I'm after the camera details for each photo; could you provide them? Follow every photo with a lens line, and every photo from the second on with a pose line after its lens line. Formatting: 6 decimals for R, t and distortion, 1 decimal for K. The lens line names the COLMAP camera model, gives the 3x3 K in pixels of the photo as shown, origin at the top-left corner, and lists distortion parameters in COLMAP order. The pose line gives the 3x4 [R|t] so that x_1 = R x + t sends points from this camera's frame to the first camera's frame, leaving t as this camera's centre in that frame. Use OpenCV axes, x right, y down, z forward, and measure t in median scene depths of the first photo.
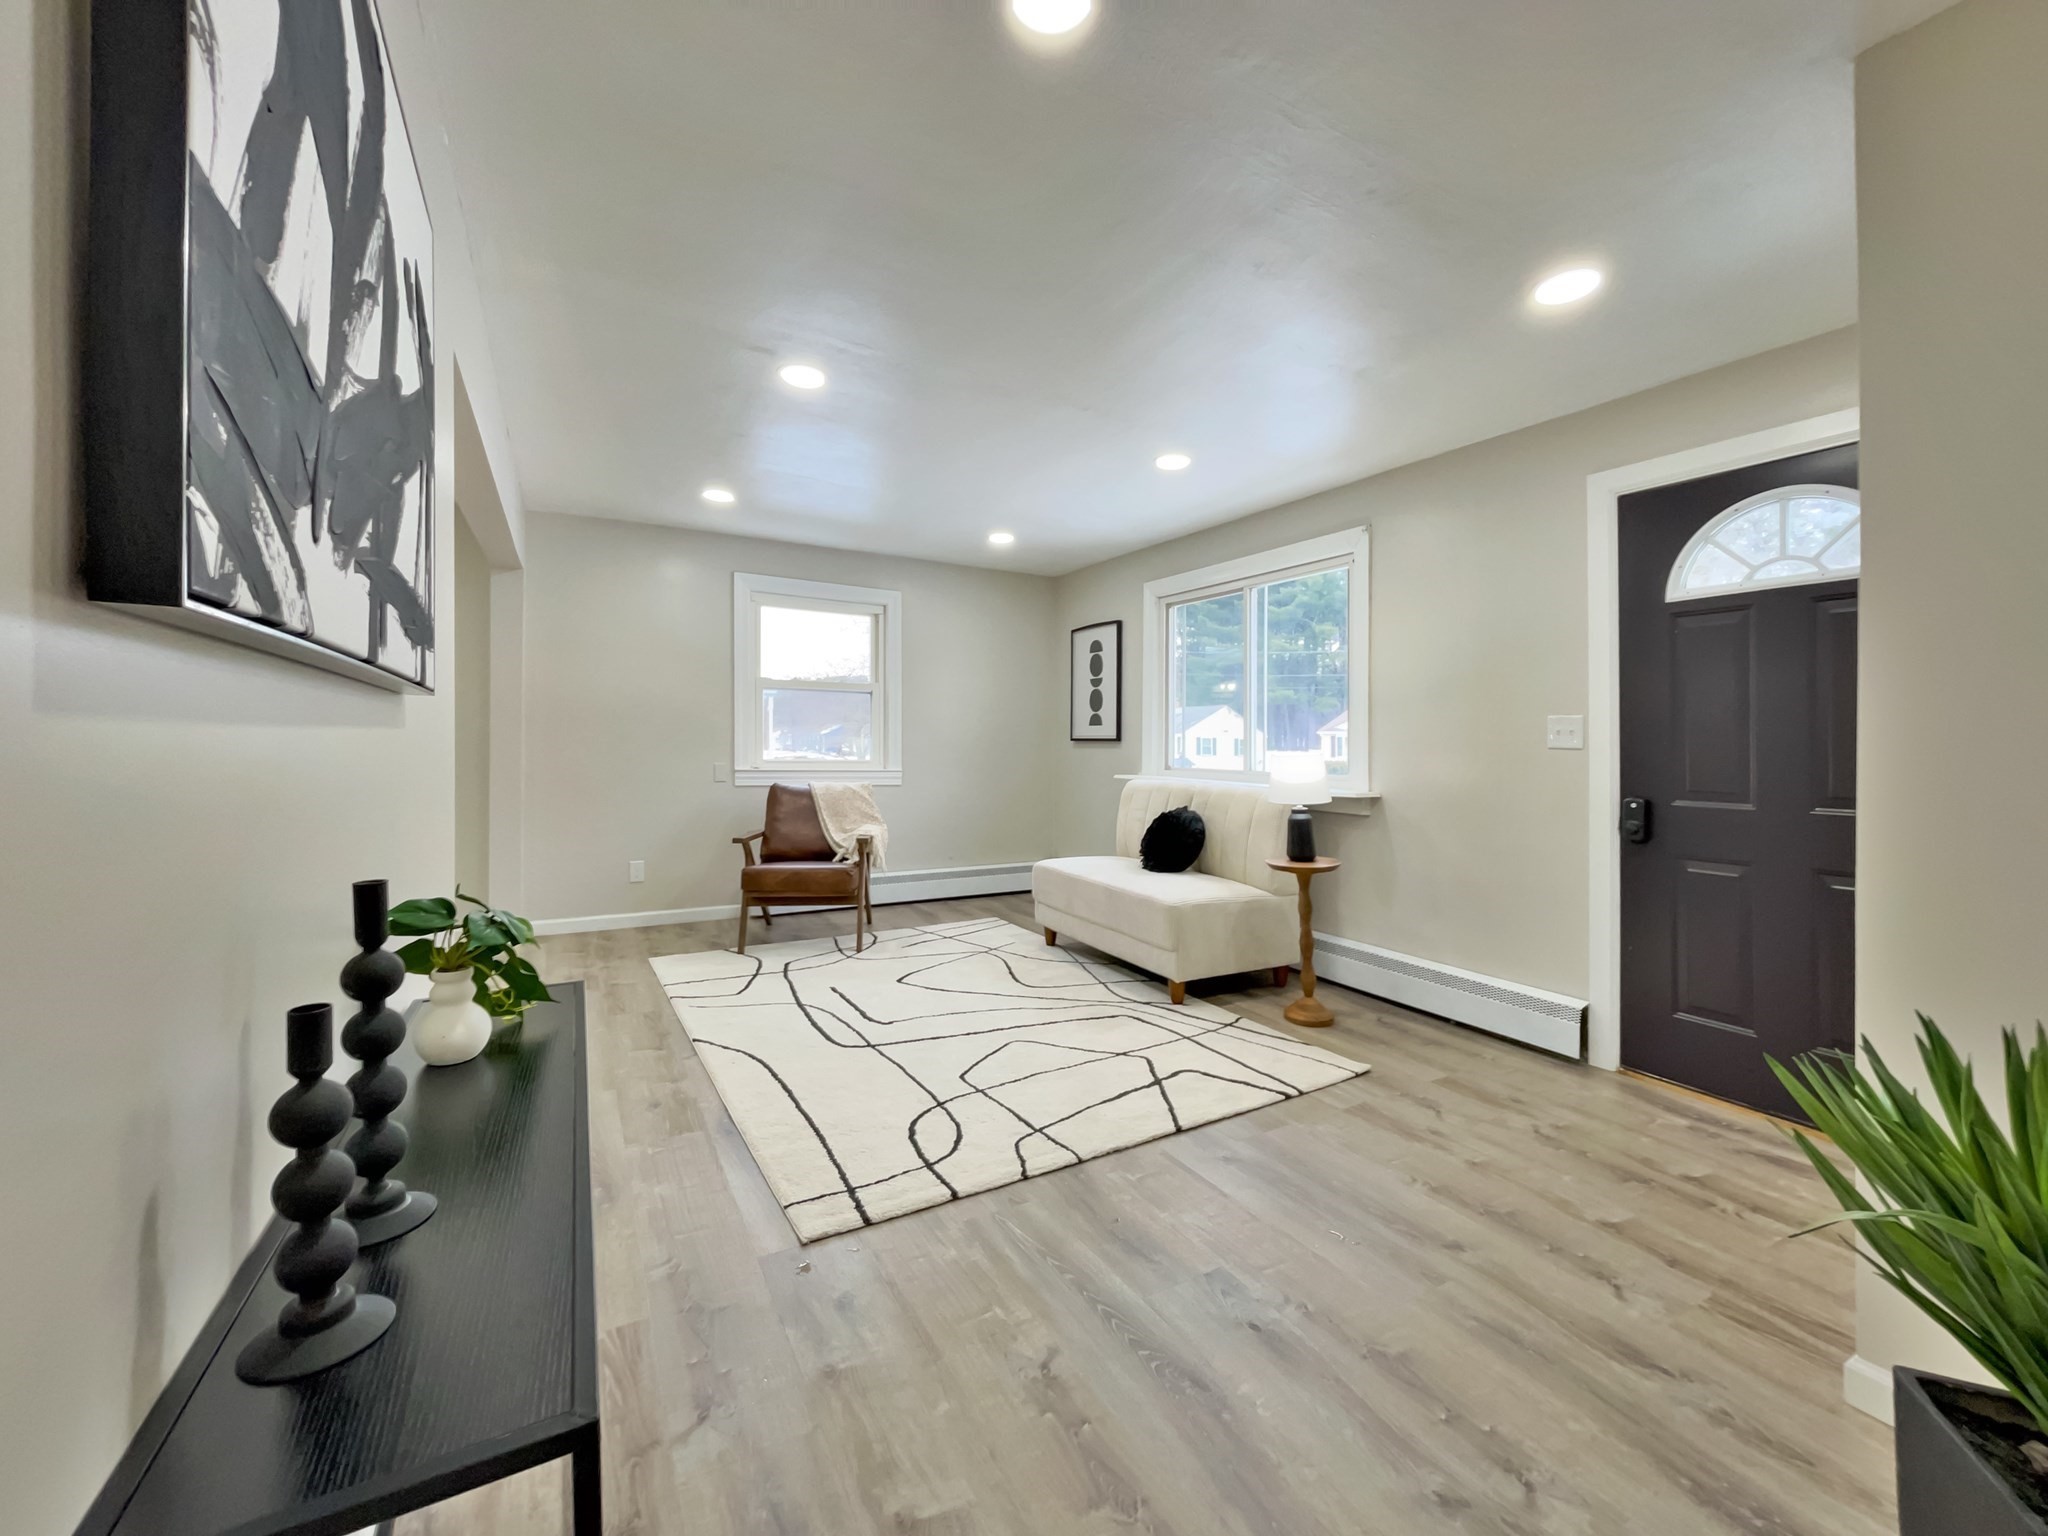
lens RADIAL K [[820.9, 0, 1023.8], [0, 820.9, 730.1], [0, 0, 1]] dist [0.019201, 0.005695]
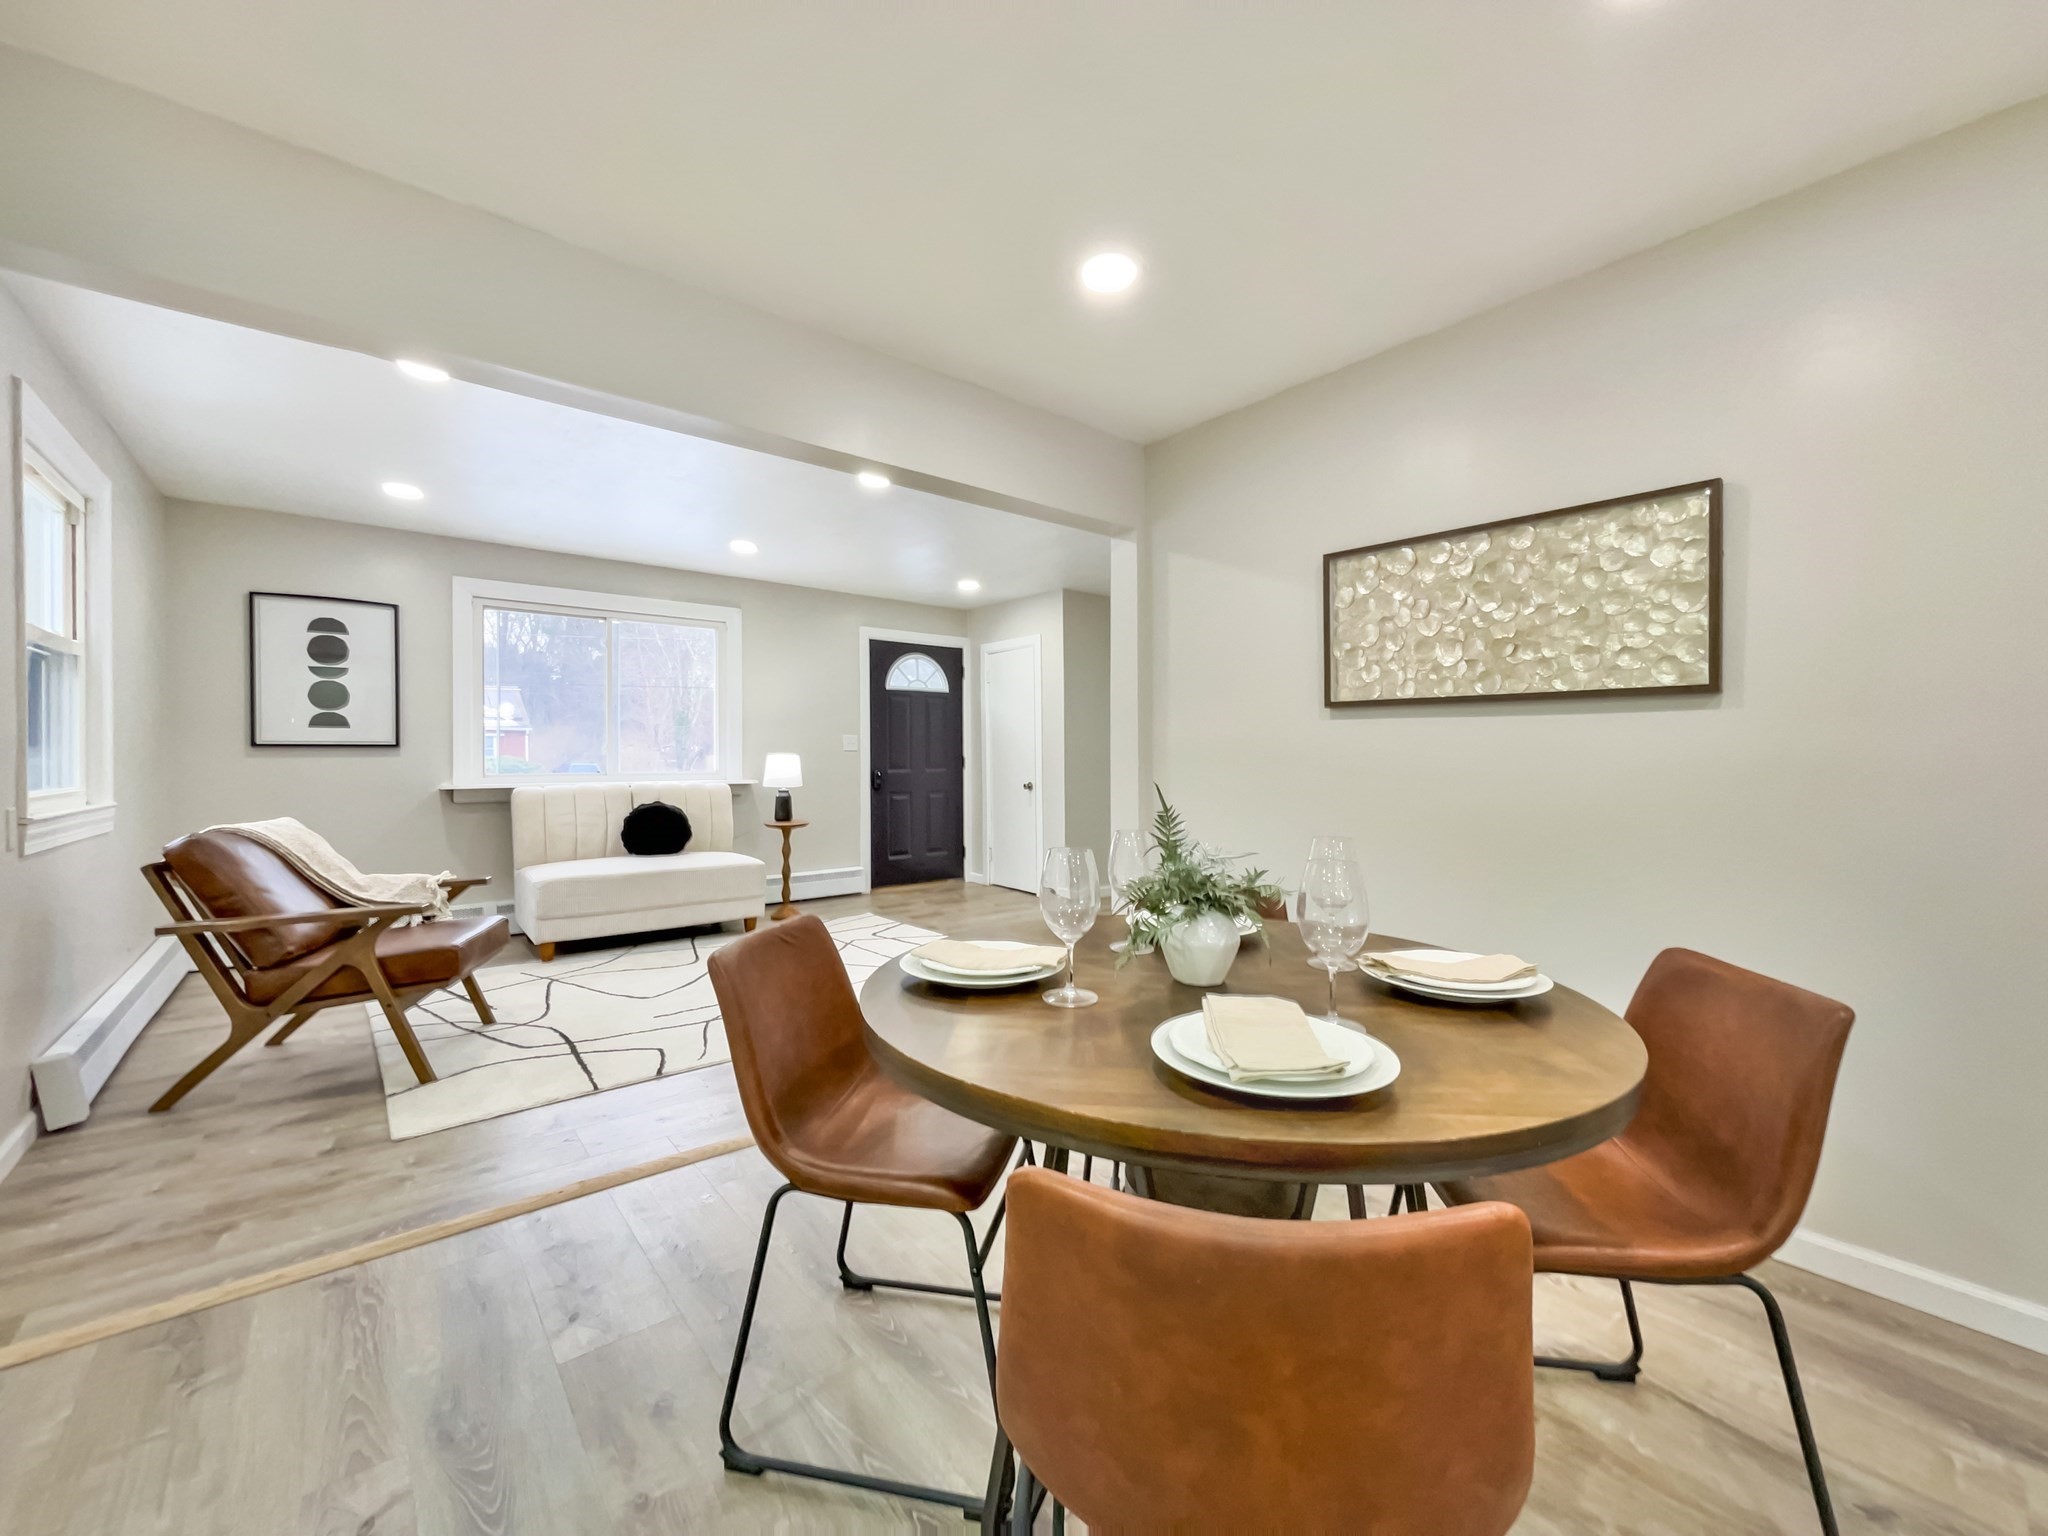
lens RADIAL K [[828.4, 0, 1041.8], [0, 828.4, 759.4], [0, 0, 1]] dist [-0.000787, -0.000150]
pose [[-0.177491, -0.022207, 0.983872, -1.684056], [-0.016908, 0.999667, 0.019514, -0.004323], [-0.983977, -0.013172, -0.177808, 0.987132]]
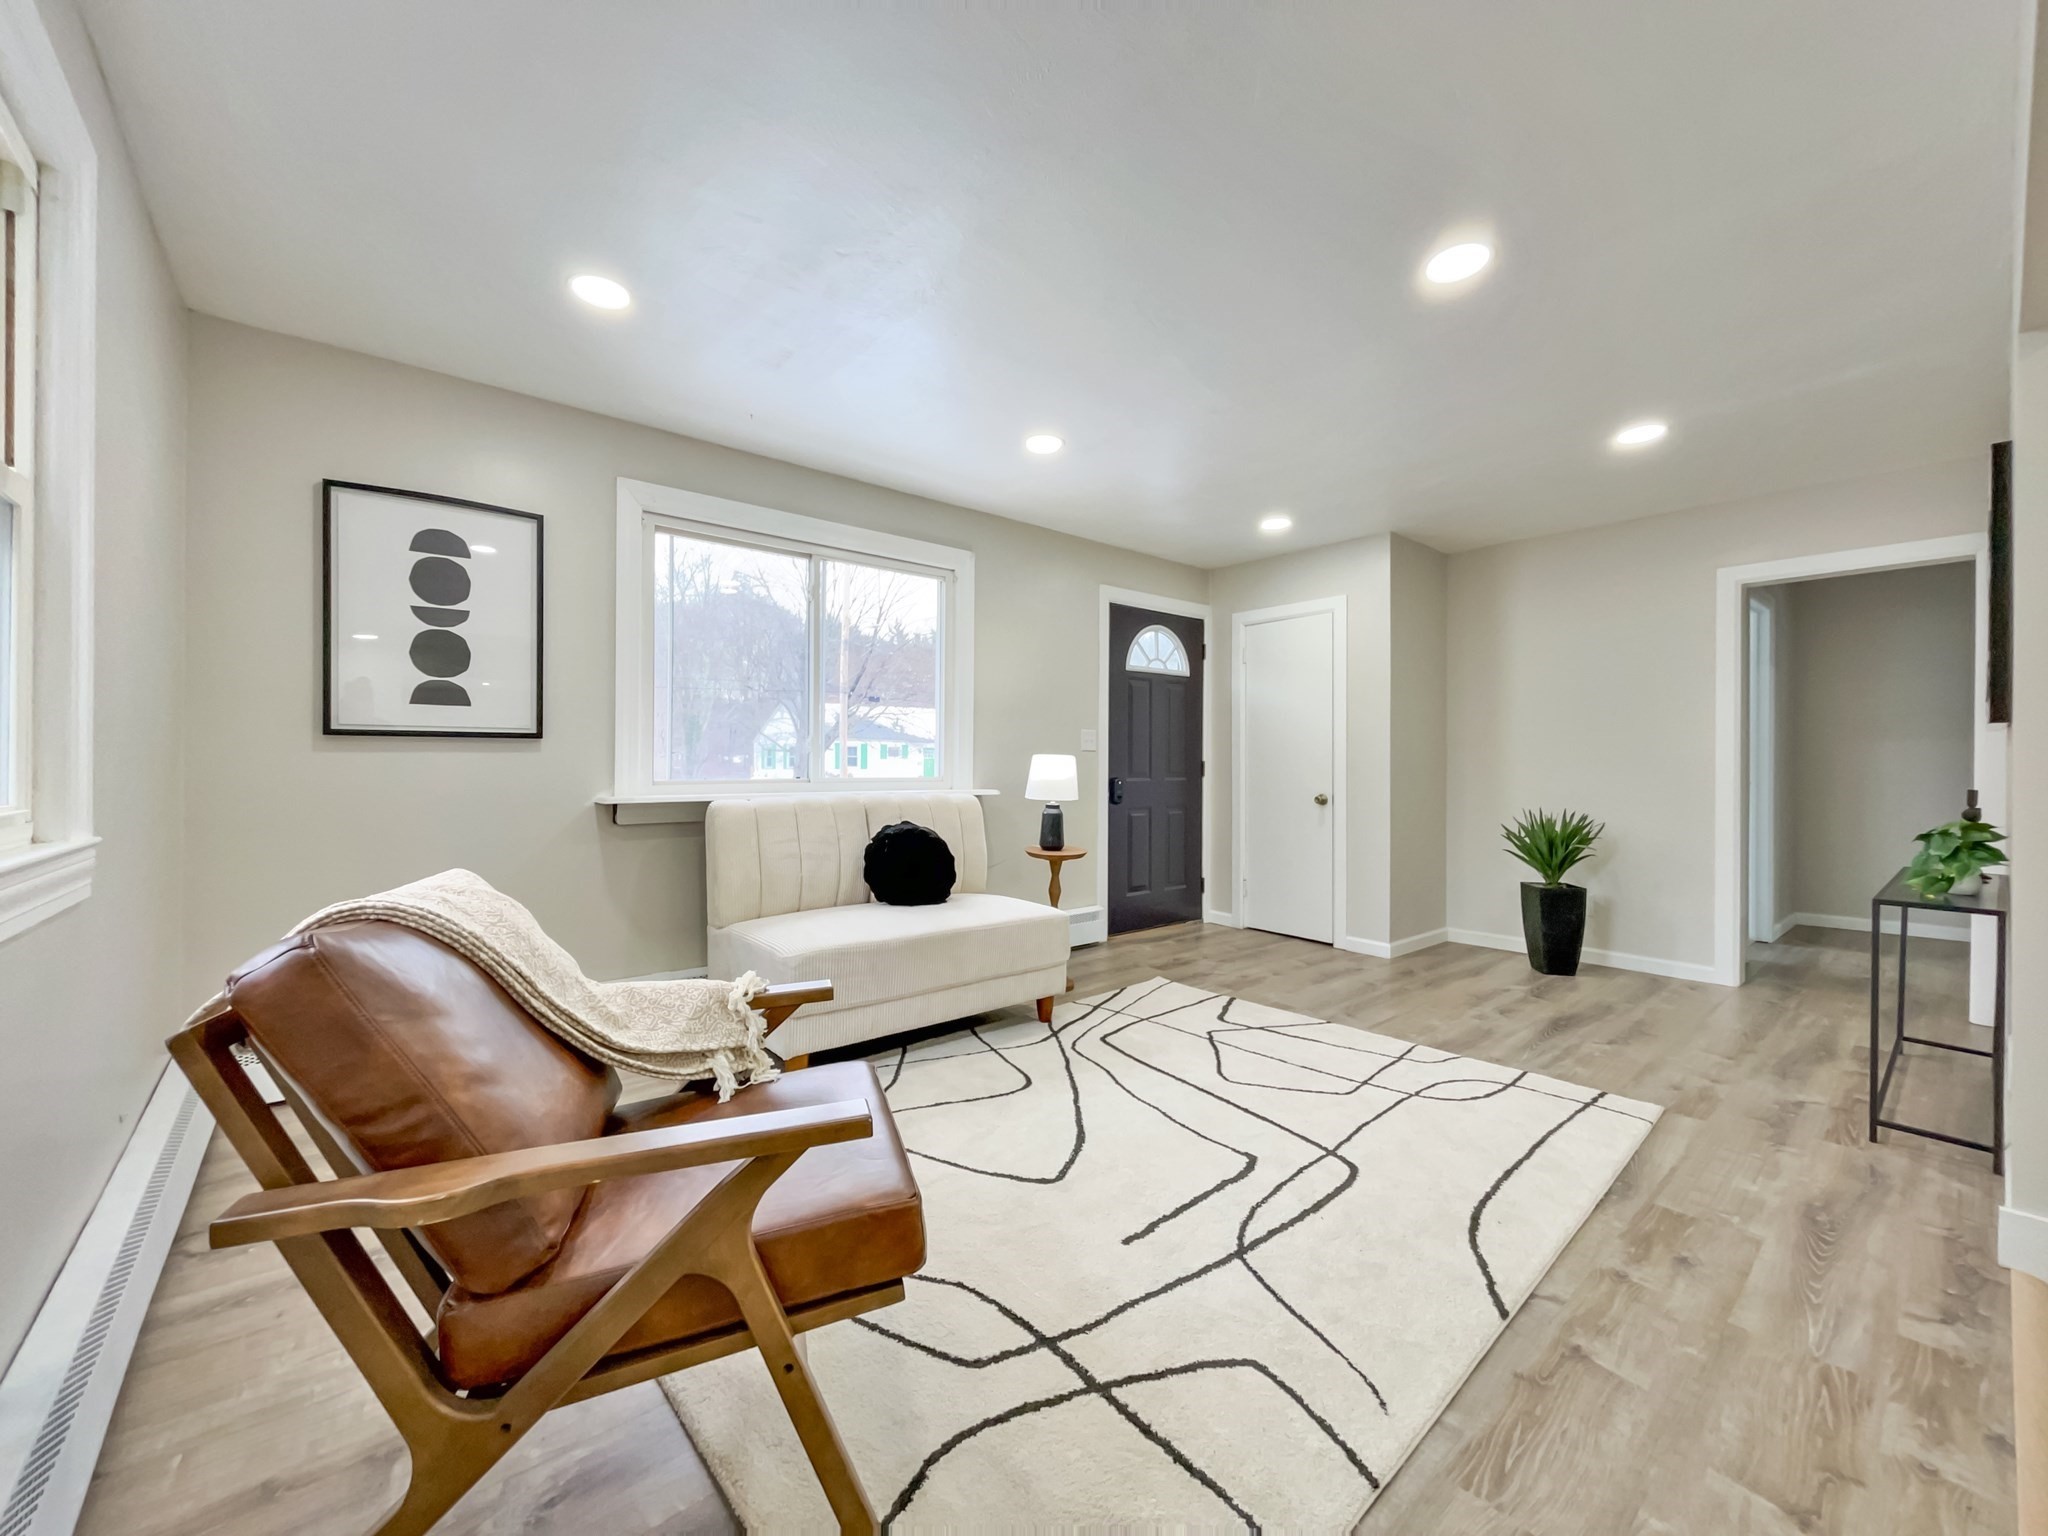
lens RADIAL K [[819.4, 0, 1016.2], [0, 819.4, 761.2], [0, 0, 1]] dist [-0.017354, 0.005997]
pose [[-0.182520, -0.012066, 0.983128, -0.938296], [-0.019274, 0.999776, 0.008692, 0.035457], [-0.983013, -0.017362, -0.182712, 1.568876]]
